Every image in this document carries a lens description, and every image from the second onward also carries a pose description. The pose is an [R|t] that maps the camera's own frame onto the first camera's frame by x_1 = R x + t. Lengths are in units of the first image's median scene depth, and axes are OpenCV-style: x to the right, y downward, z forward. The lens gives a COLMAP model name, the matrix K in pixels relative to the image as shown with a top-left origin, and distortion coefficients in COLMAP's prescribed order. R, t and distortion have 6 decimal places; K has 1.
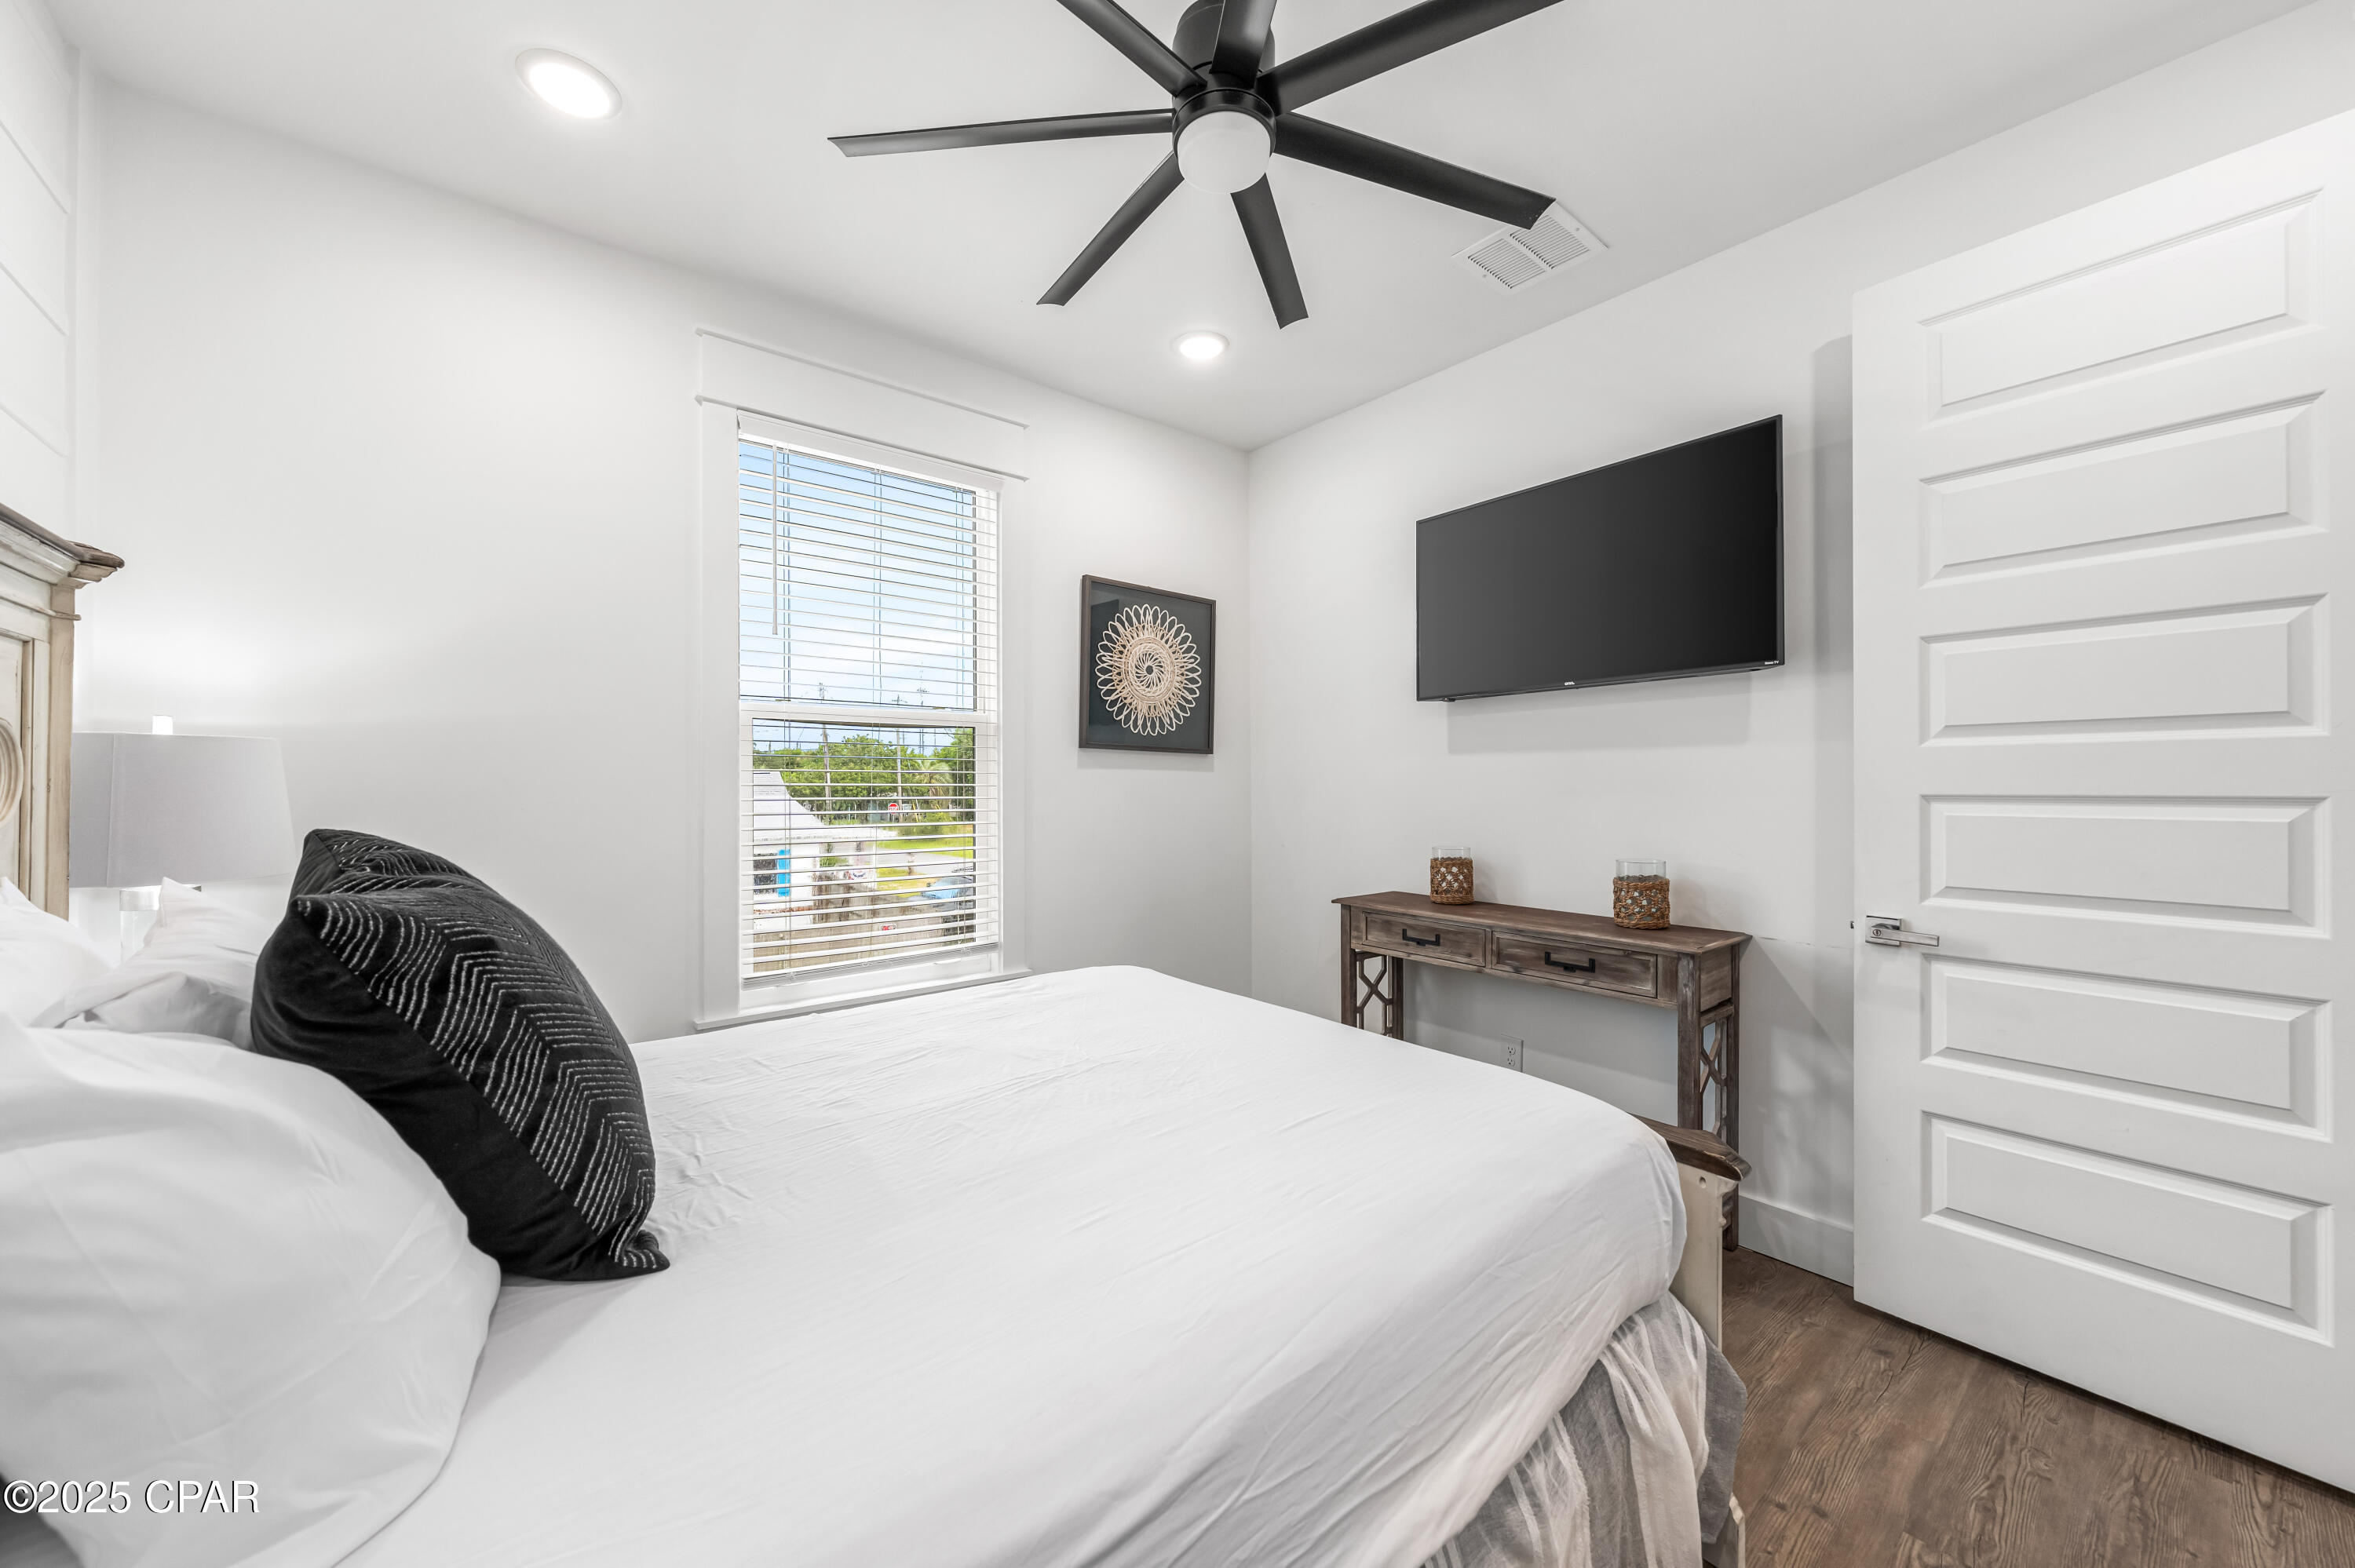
lens RADIAL K [[882.0, 0, 1177.8], [0, 882.0, 779.3], [0, 0, 1]] dist [-0.000369, -0.000092]
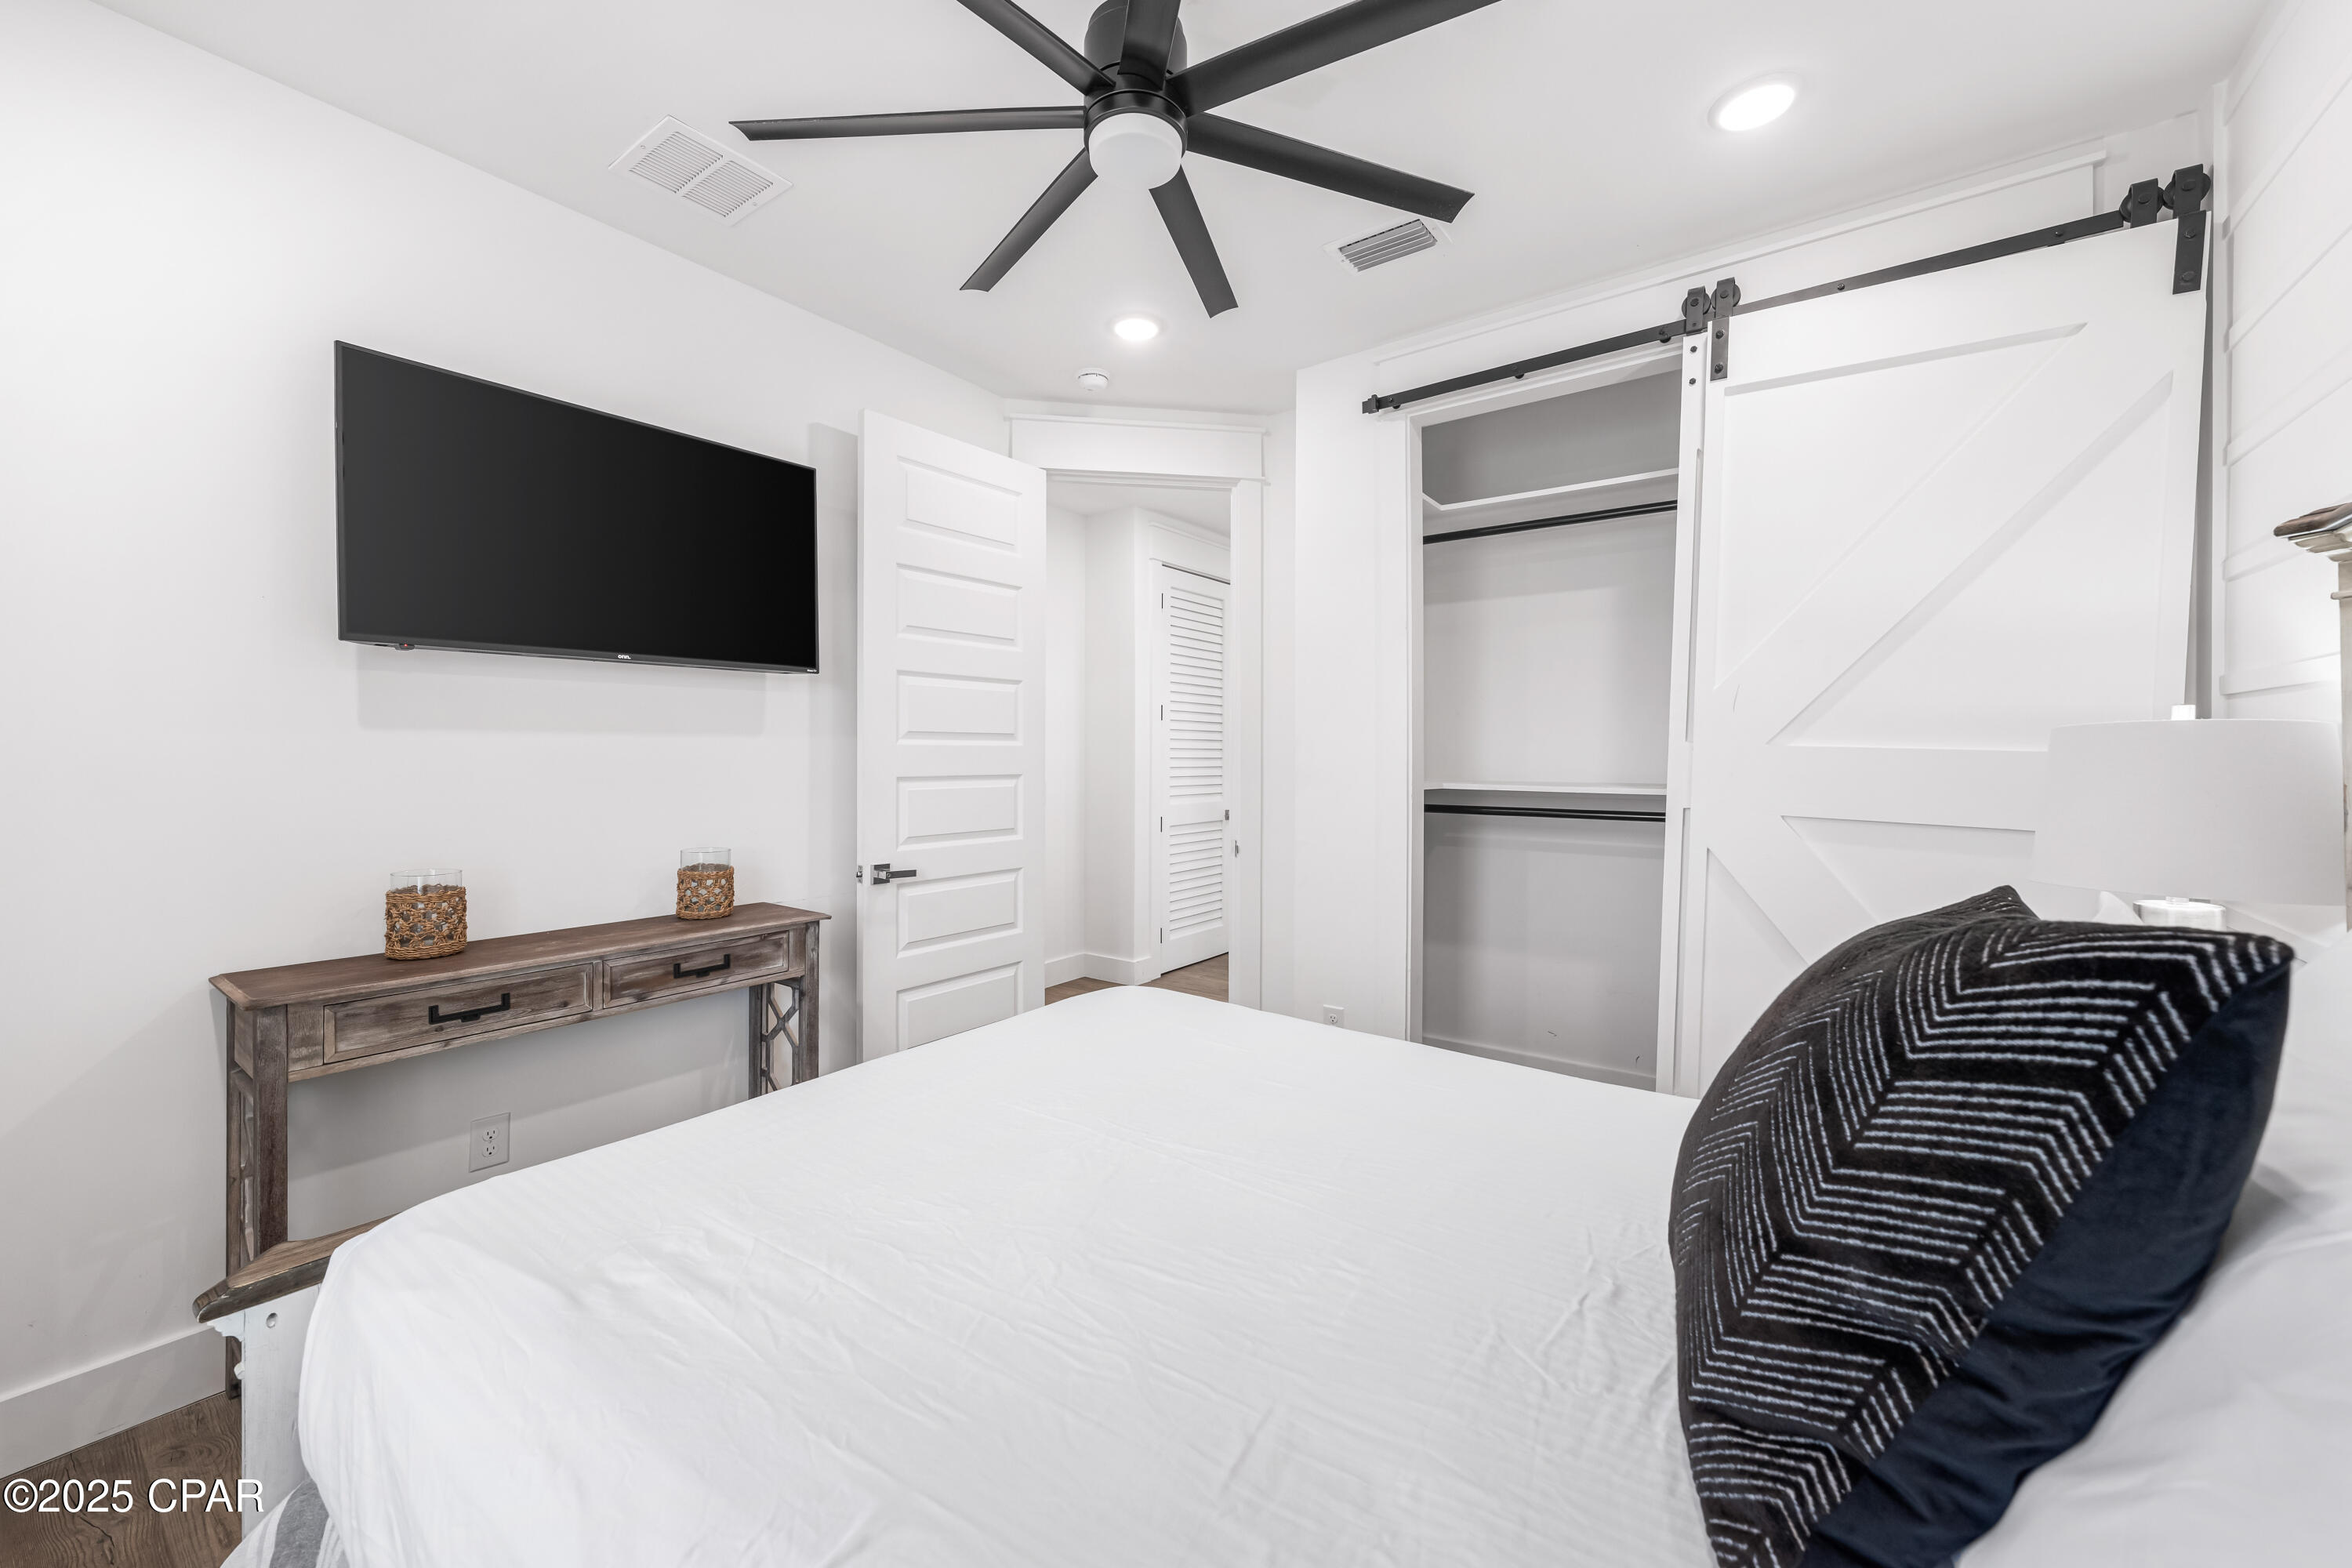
lens RADIAL K [[867.8, 0, 1174.9], [0, 867.8, 754.3], [0, 0, 1]] dist [-0.000143, -0.000029]
pose [[-0.236433, -0.001656, 0.971646, -0.403091], [-0.009746, 0.999952, -0.000668, -0.014246], [-0.971599, -0.009628, -0.236438, 0.530876]]
